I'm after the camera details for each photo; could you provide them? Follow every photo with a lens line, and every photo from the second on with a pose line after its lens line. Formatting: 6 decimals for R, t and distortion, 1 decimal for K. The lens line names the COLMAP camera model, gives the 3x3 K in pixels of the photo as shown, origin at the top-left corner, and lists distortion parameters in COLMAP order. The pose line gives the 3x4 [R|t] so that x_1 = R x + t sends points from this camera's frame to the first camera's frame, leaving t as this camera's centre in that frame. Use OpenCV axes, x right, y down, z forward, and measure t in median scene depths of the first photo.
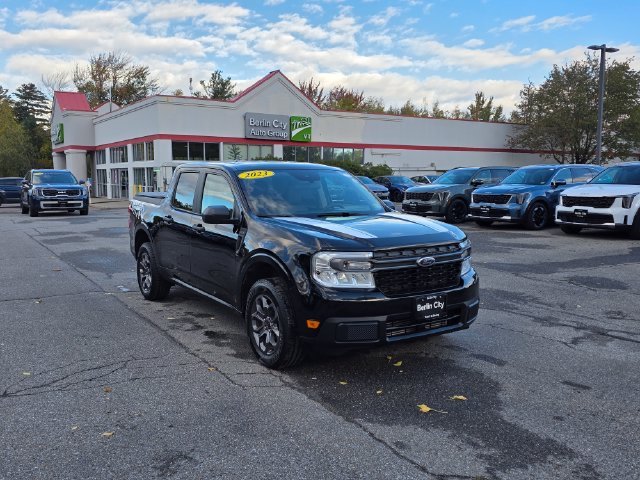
lens RADIAL K [[572.2, 0, 320.0], [0, 572.2, 240.0], [0, 0, 1]] dist [0.047570, -0.010702]
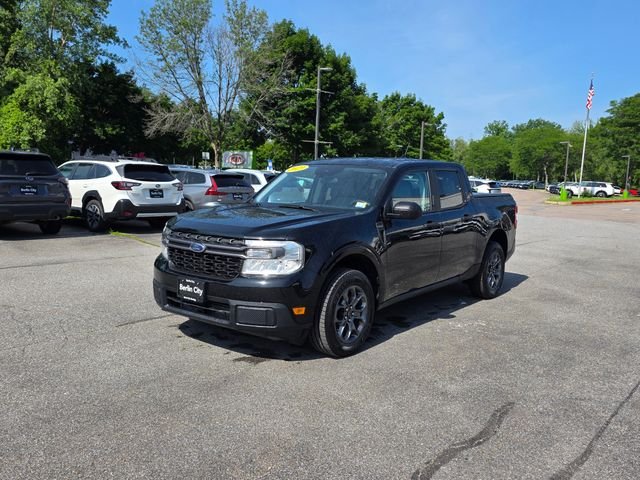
lens RADIAL K [[568.9, 0, 318.6], [0, 568.9, 252.2], [0, 0, 1]] dist [0.044148, -0.017080]
pose [[0.316635, 0.138089, -0.938442, 1.113757], [-0.134738, 0.985862, 0.099605, -0.077997], [0.938929, 0.094905, 0.330764, 0.784698]]
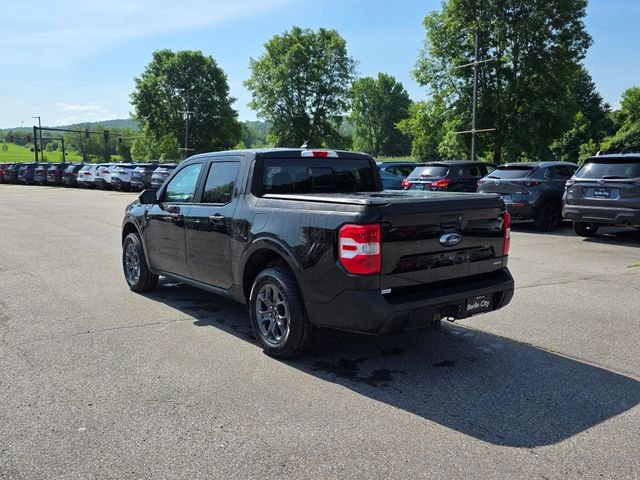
lens RADIAL K [[572.2, 0, 320.0], [0, 572.2, 240.0], [0, 0, 1]] dist [0.047570, -0.010702]
pose [[-0.998249, 0.009034, -0.058464, -0.151160], [-0.004815, 0.972588, 0.232485, -0.286311], [0.058962, 0.232359, -0.970841, 2.630095]]
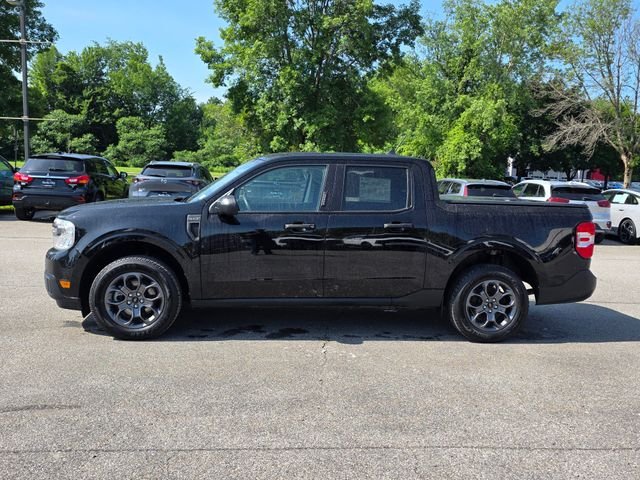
lens RADIAL K [[568.9, 0, 318.6], [0, 568.9, 252.2], [0, 0, 1]] dist [0.044148, -0.017080]
pose [[-0.428403, 0.103088, -0.897688, 0.979242], [-0.141712, 0.973511, 0.179425, -0.190576], [0.892406, 0.204079, -0.402446, 1.846576]]
